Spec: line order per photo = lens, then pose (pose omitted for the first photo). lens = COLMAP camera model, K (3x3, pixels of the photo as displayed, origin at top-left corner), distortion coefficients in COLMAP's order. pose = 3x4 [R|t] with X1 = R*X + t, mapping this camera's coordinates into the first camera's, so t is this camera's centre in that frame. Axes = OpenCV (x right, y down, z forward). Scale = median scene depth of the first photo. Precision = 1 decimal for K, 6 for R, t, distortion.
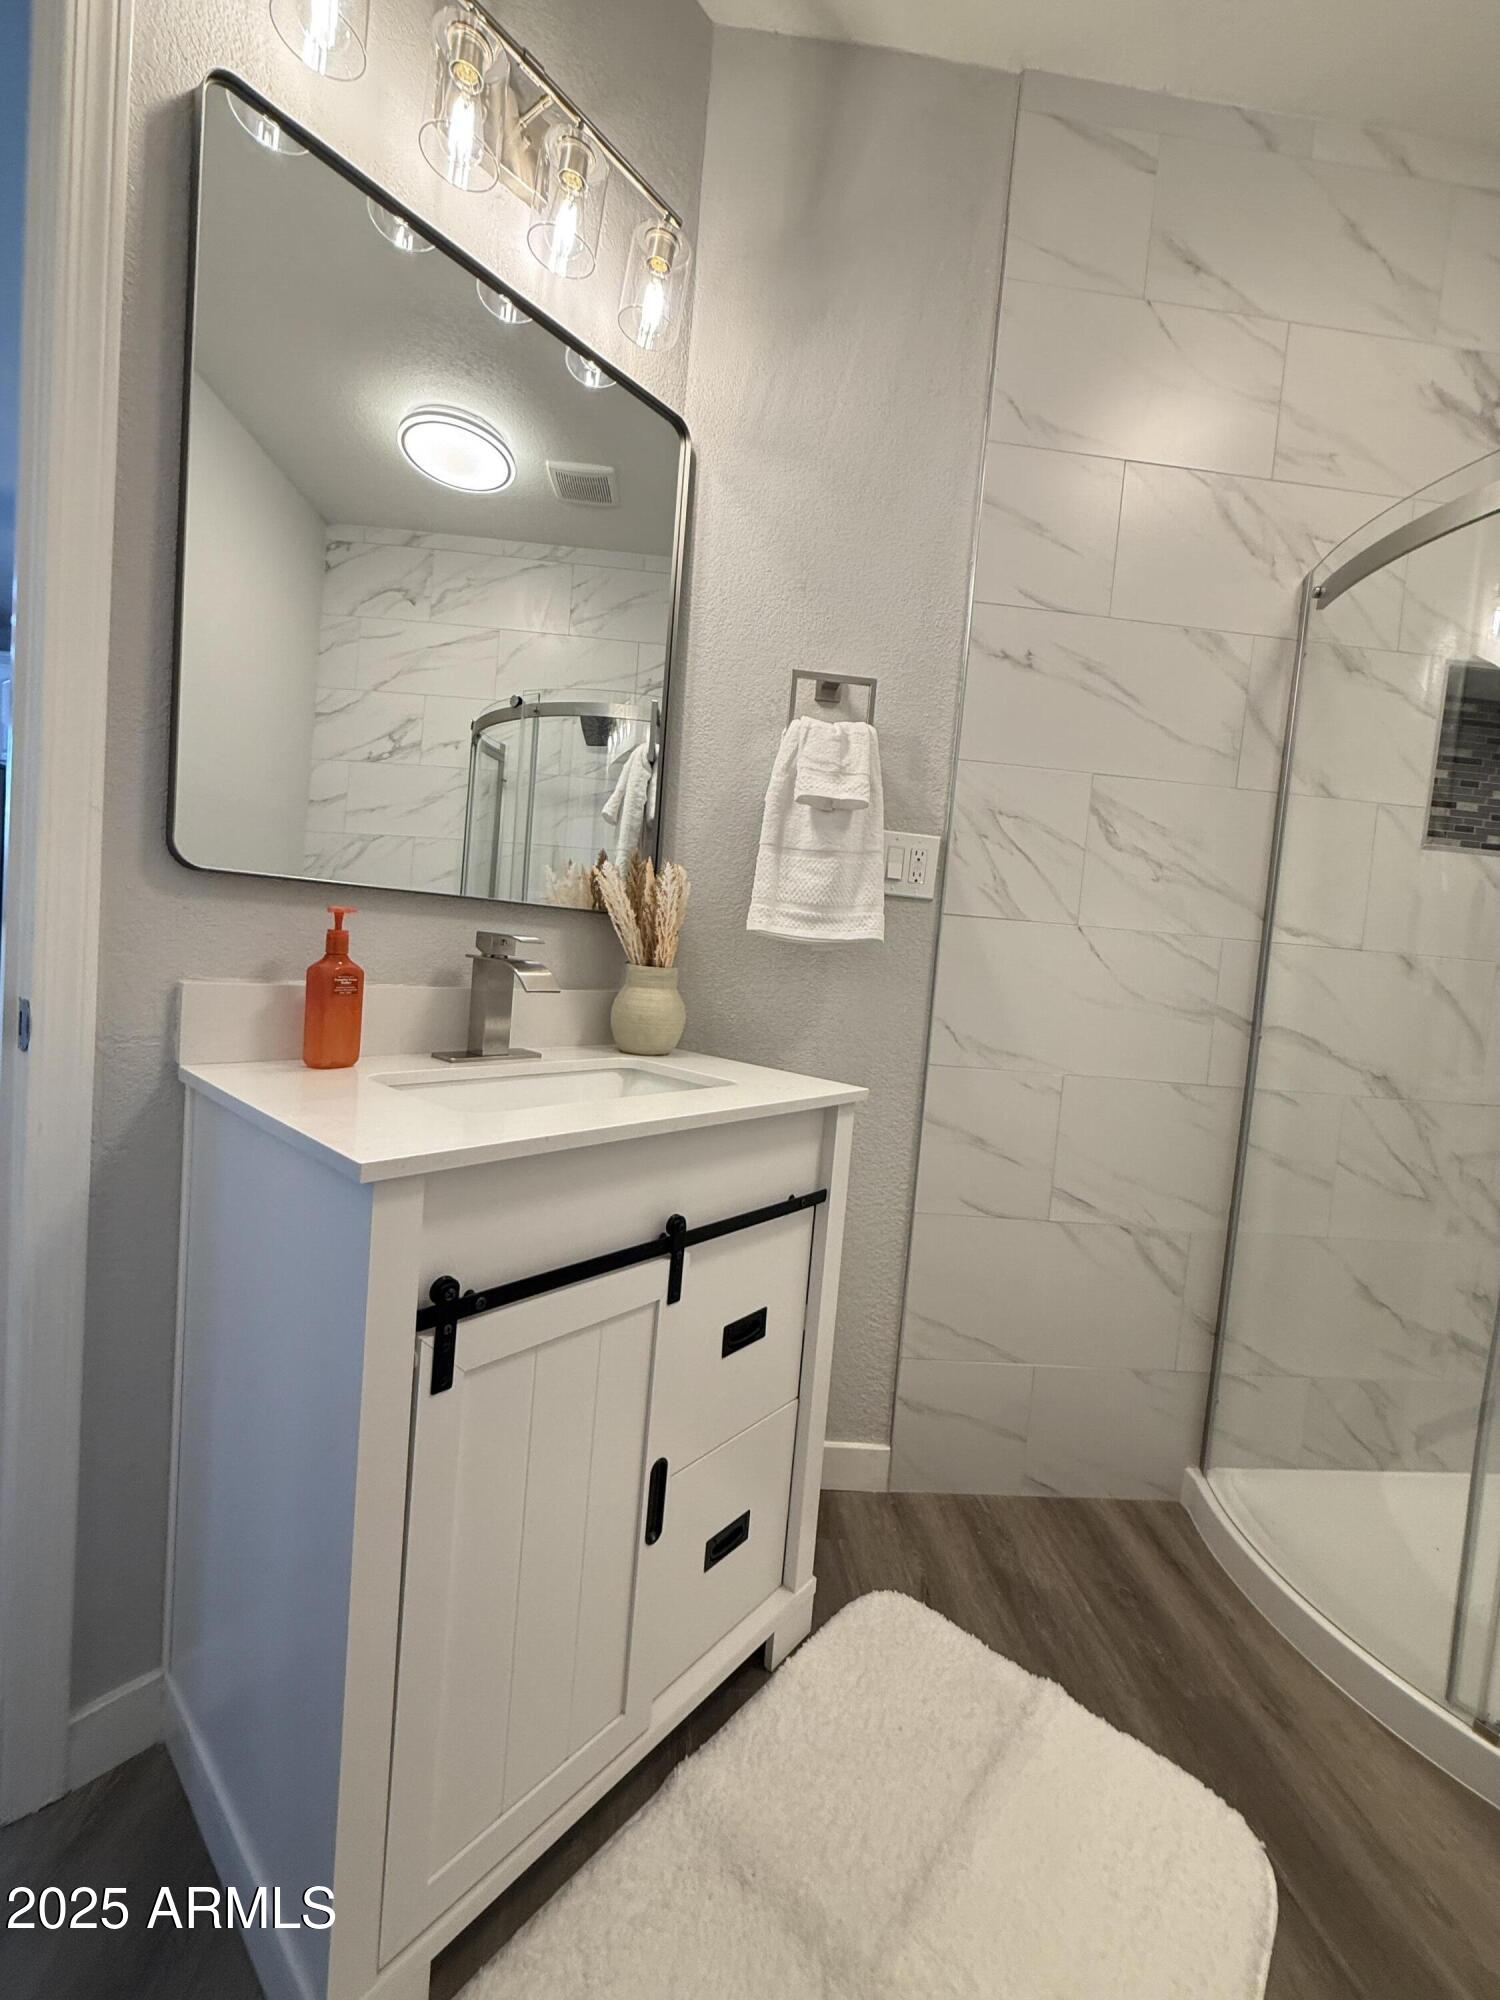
lens RADIAL K [[789.0, 0, 753.5], [0, 789.0, 998.3], [0, 0, 1]] dist [-0.000623, -0.000099]
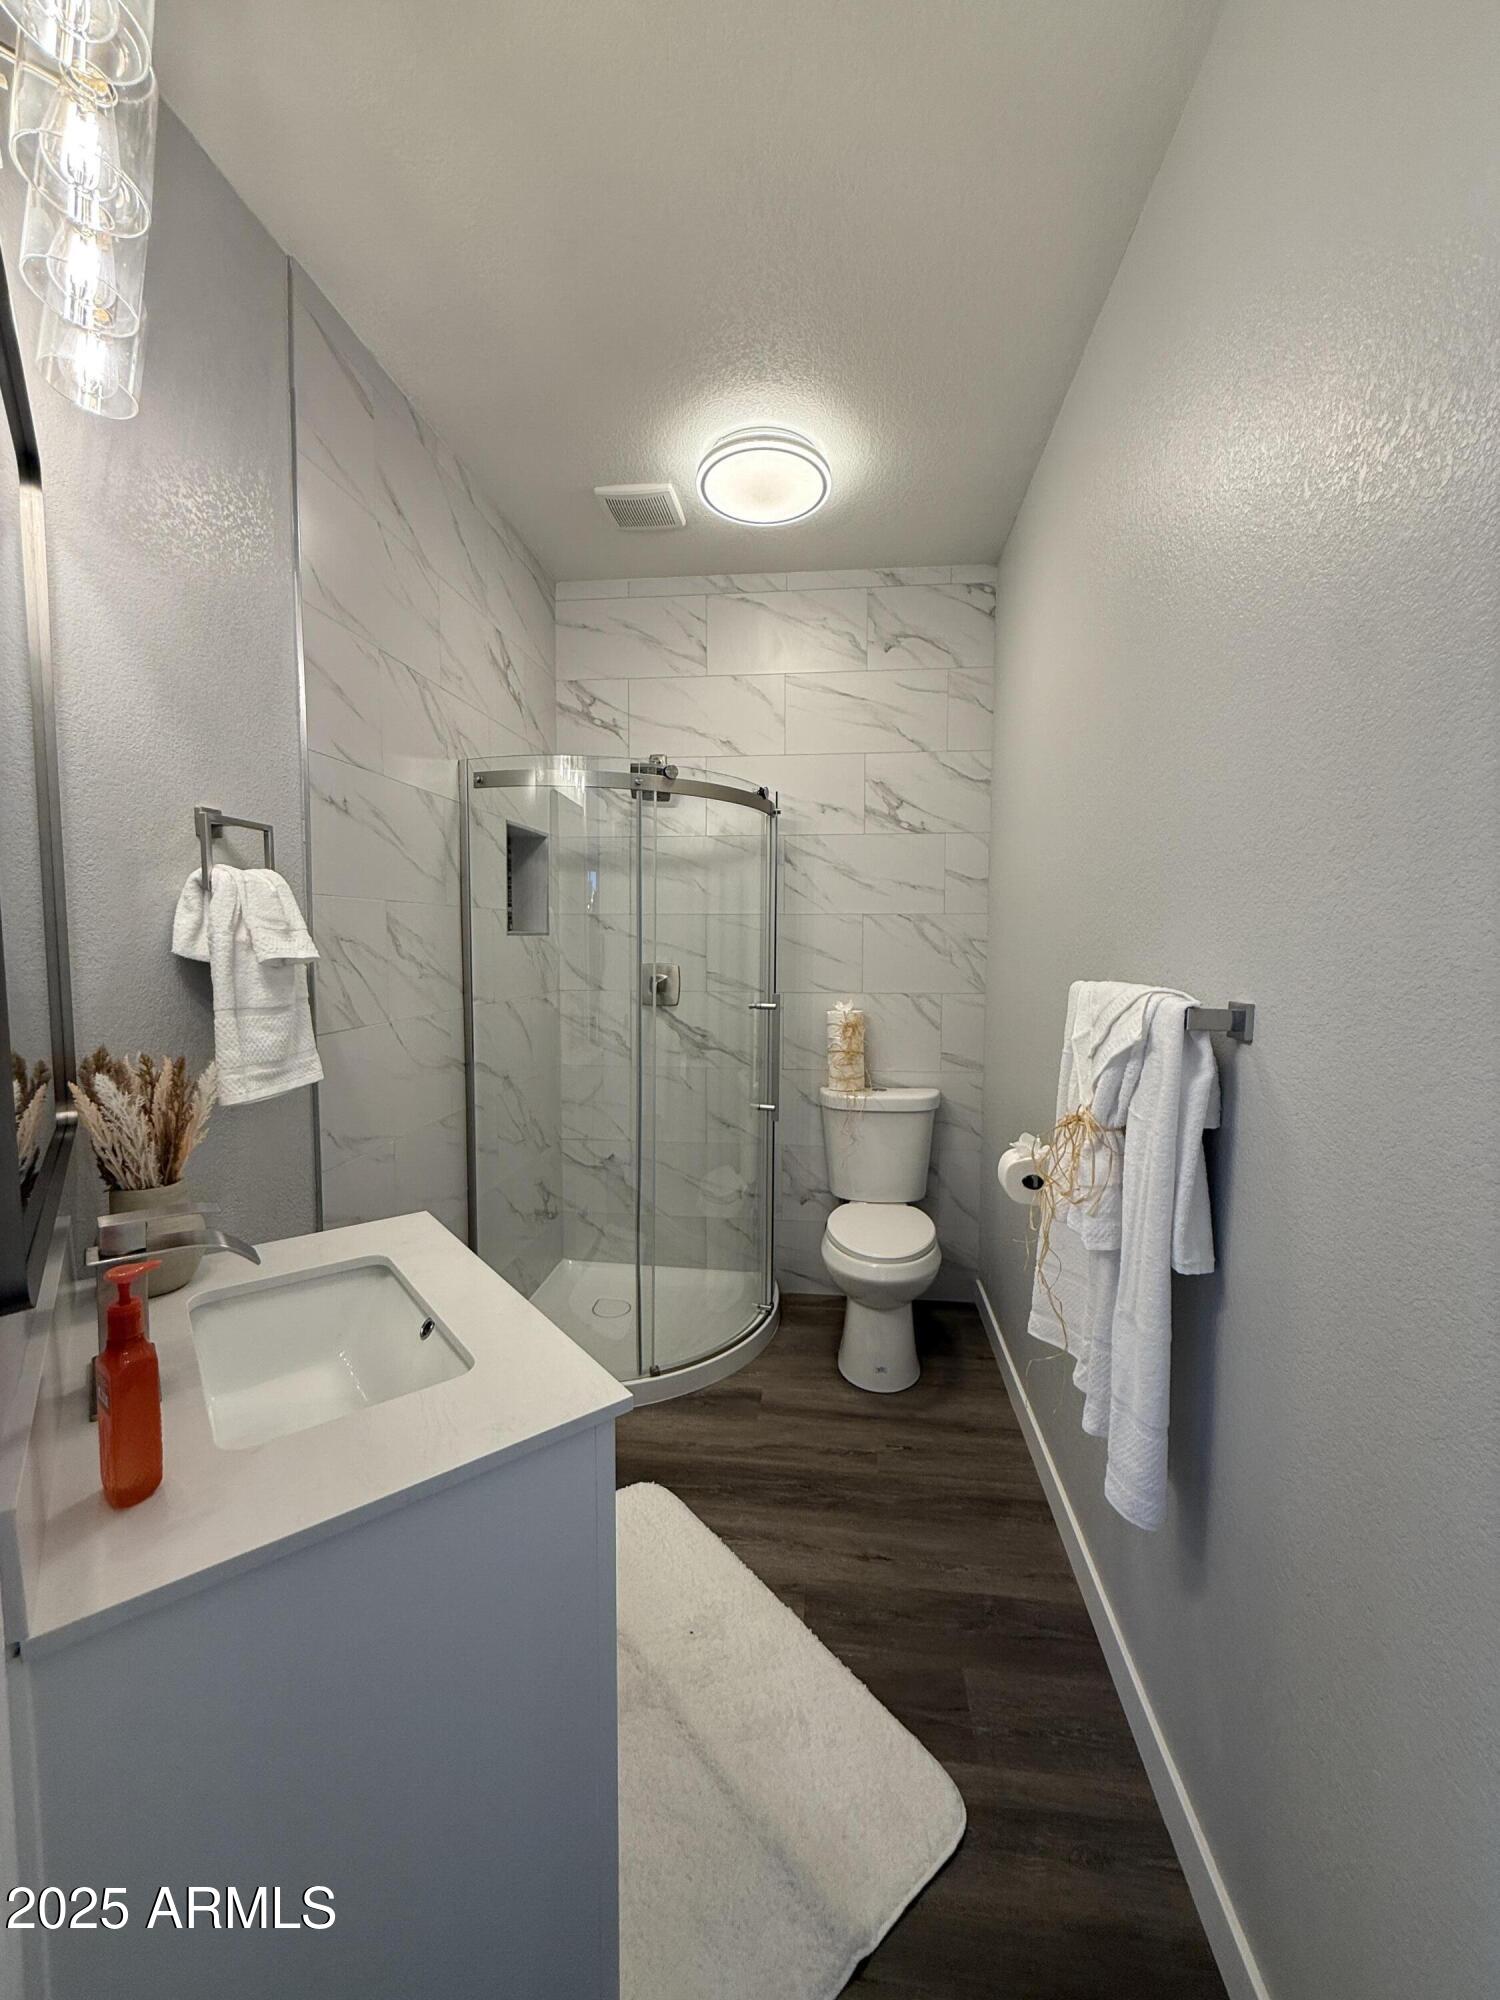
lens RADIAL K [[789.0, 0, 753.9], [0, 789.0, 999.9], [0, 0, 1]] dist [-0.000623, -0.000099]
pose [[0.187545, -0.153599, 0.970172, -0.701990], [0.064115, 0.987506, 0.143949, -0.276086], [-0.980161, 0.035206, 0.195050, 0.198204]]
